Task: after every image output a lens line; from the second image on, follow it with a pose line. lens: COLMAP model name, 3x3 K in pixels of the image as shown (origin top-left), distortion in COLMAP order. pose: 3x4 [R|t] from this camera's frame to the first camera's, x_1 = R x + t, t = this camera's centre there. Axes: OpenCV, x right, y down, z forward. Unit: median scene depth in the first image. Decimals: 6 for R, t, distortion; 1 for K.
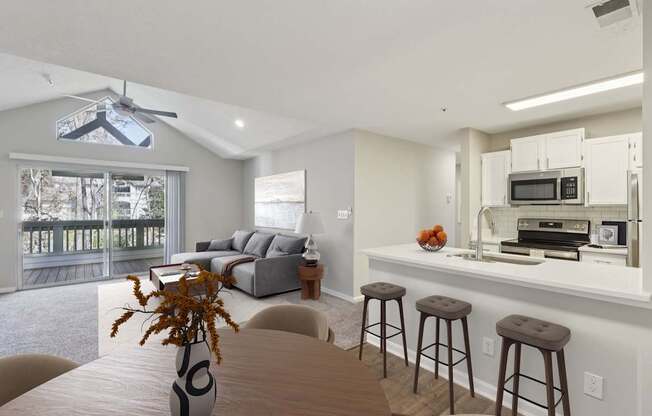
lens RADIAL K [[305.7, 0, 324.2], [0, 305.7, 213.2], [0, 0, 1]] dist [0.001895, 0.000380]
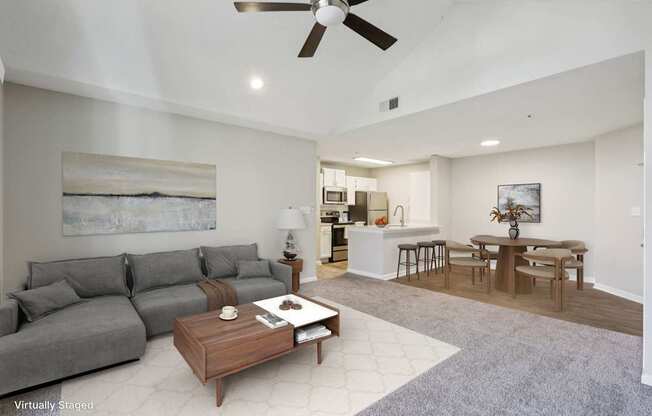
lens RADIAL K [[305.7, 0, 324.2], [0, 305.7, 213.2], [0, 0, 1]] dist [0.001895, 0.000380]
pose [[-0.037139, -0.030006, 0.998860, -1.286590], [-0.002494, 0.999549, 0.029934, -0.028357], [-0.999307, -0.001379, -0.037197, 1.143561]]
